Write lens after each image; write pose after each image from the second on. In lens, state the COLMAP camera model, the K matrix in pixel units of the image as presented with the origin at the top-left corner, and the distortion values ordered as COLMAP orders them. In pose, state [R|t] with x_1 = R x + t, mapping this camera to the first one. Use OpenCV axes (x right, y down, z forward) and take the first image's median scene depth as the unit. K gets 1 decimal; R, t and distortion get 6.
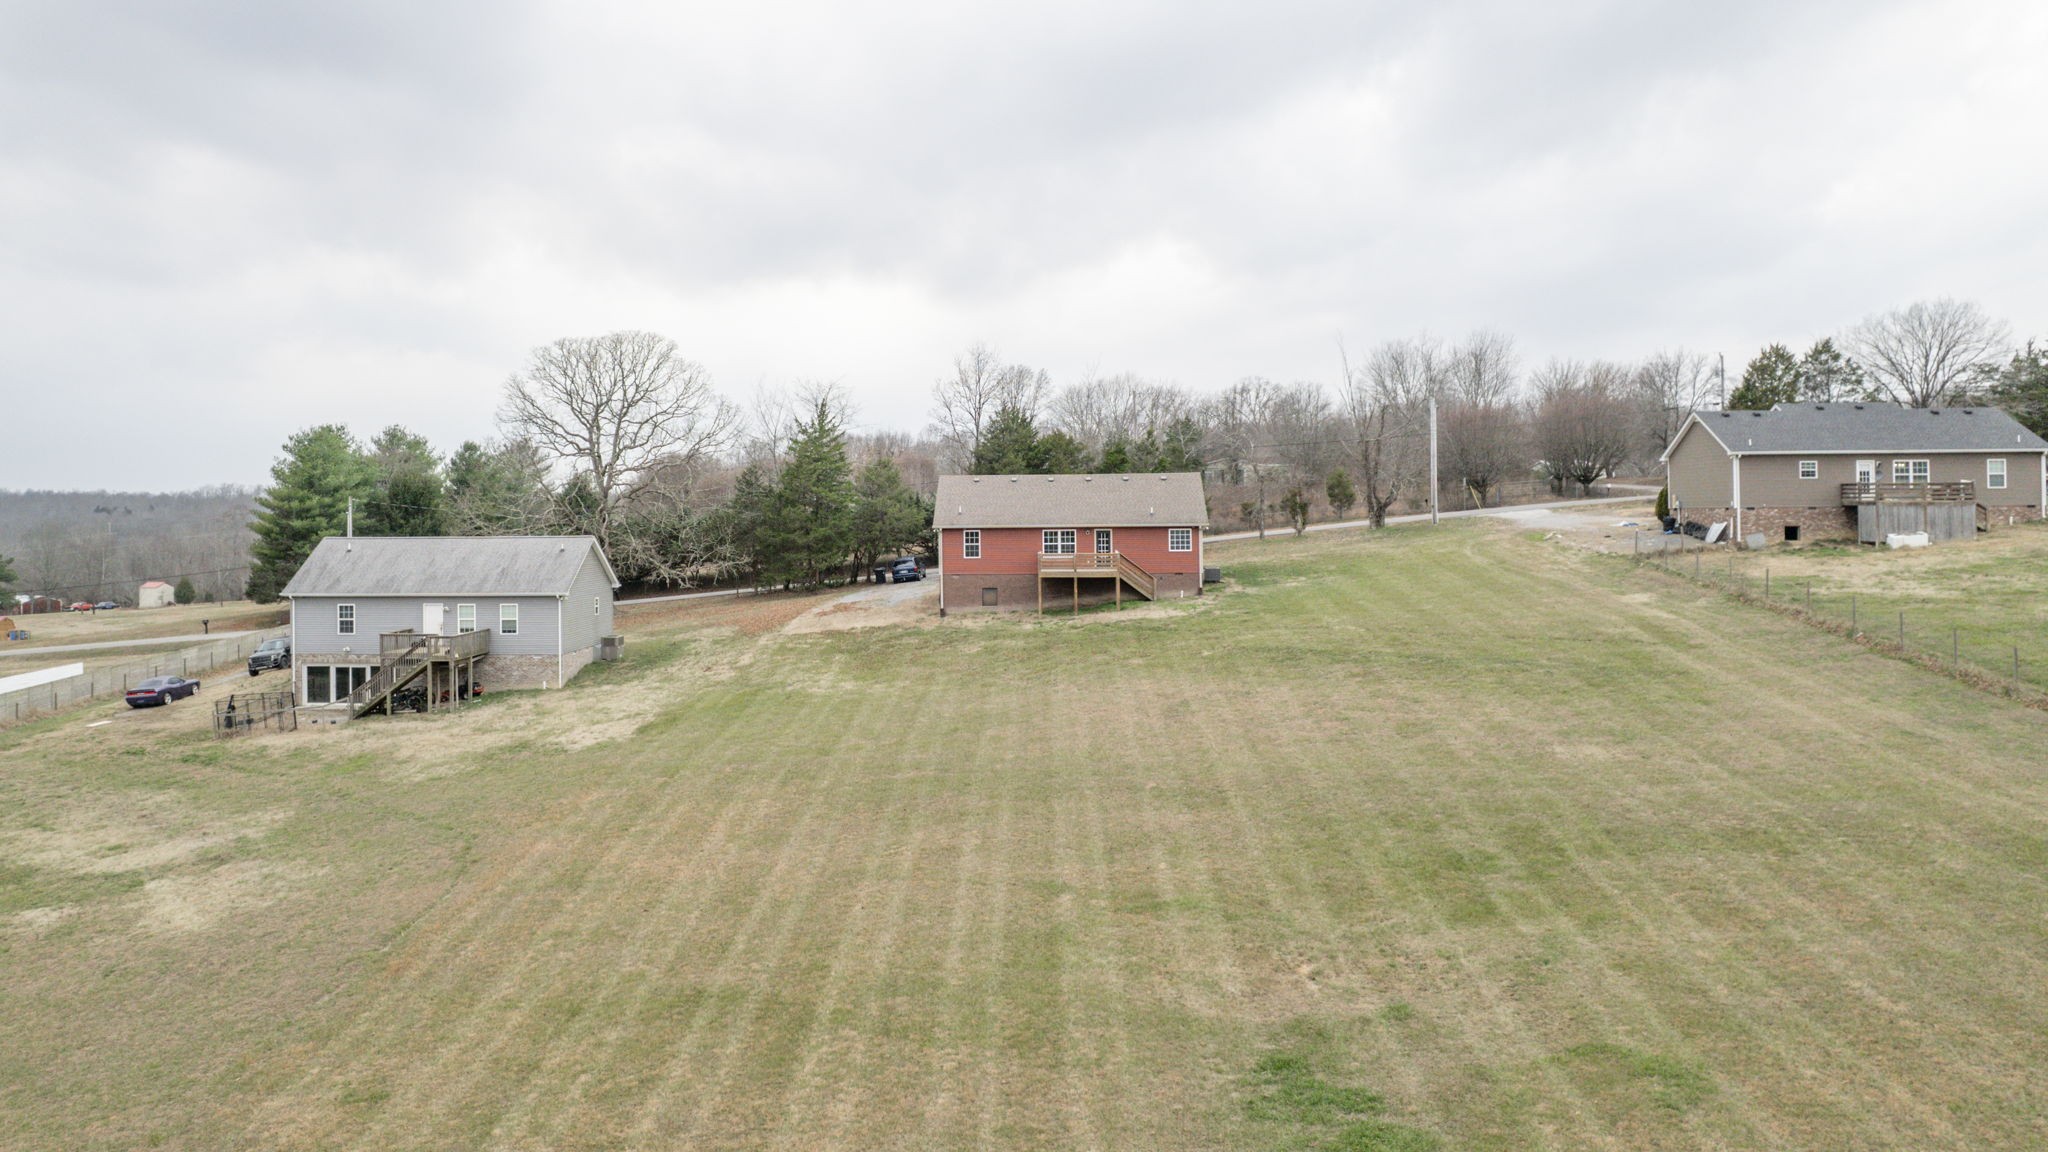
lens RADIAL K [[1504.4, 0, 1024.0], [0, 1504.4, 576.0], [0, 0, 1]] dist [-0.078377, 0.071676]
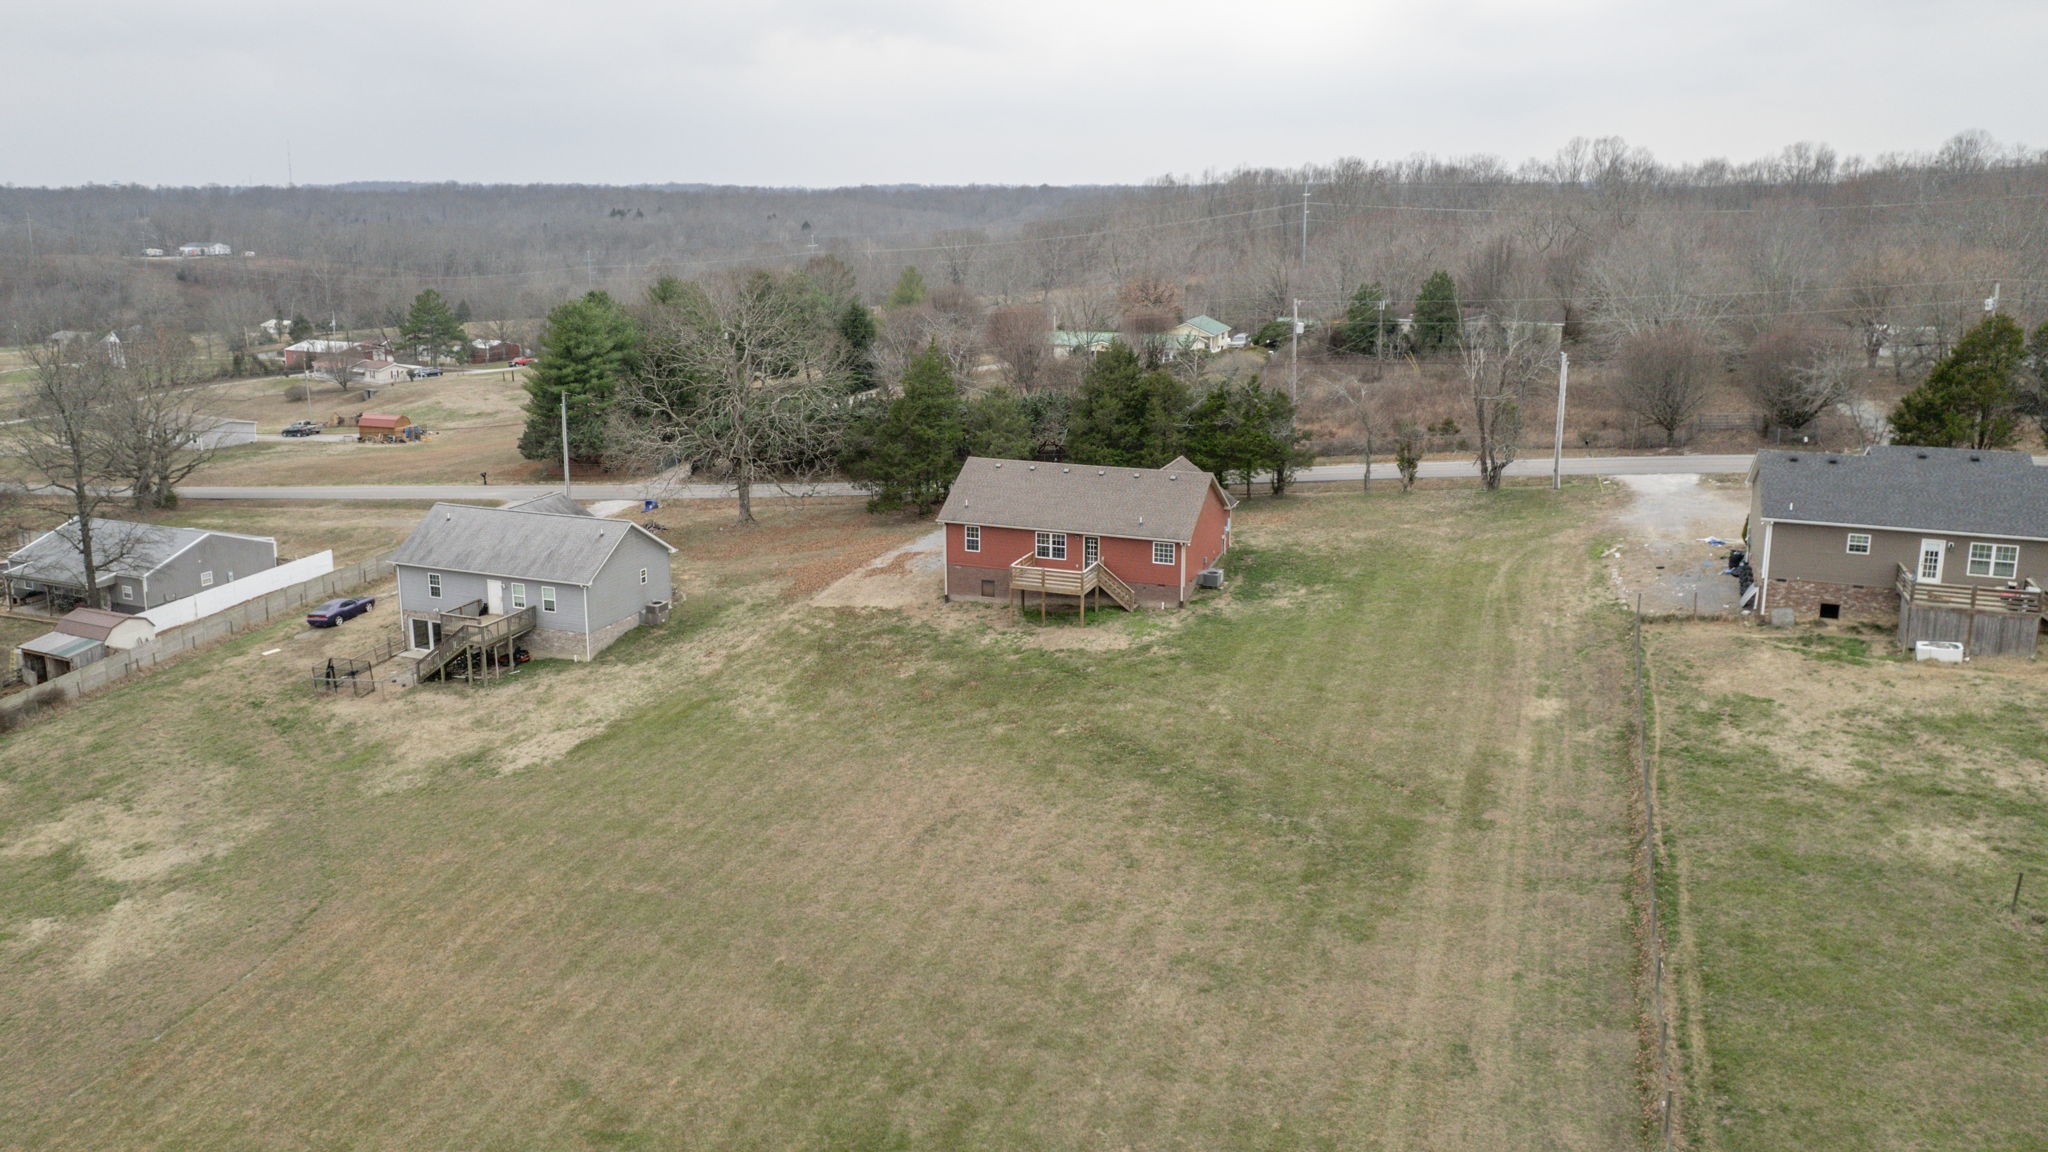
lens RADIAL K [[1504.4, 0, 1024.0], [0, 1504.4, 576.0], [0, 0, 1]] dist [-0.078377, 0.071676]
pose [[0.947371, 0.094751, -0.305796, 0.331074], [-0.029699, 0.977090, 0.210745, -0.223378], [0.318759, -0.190572, 0.928480, 0.025038]]
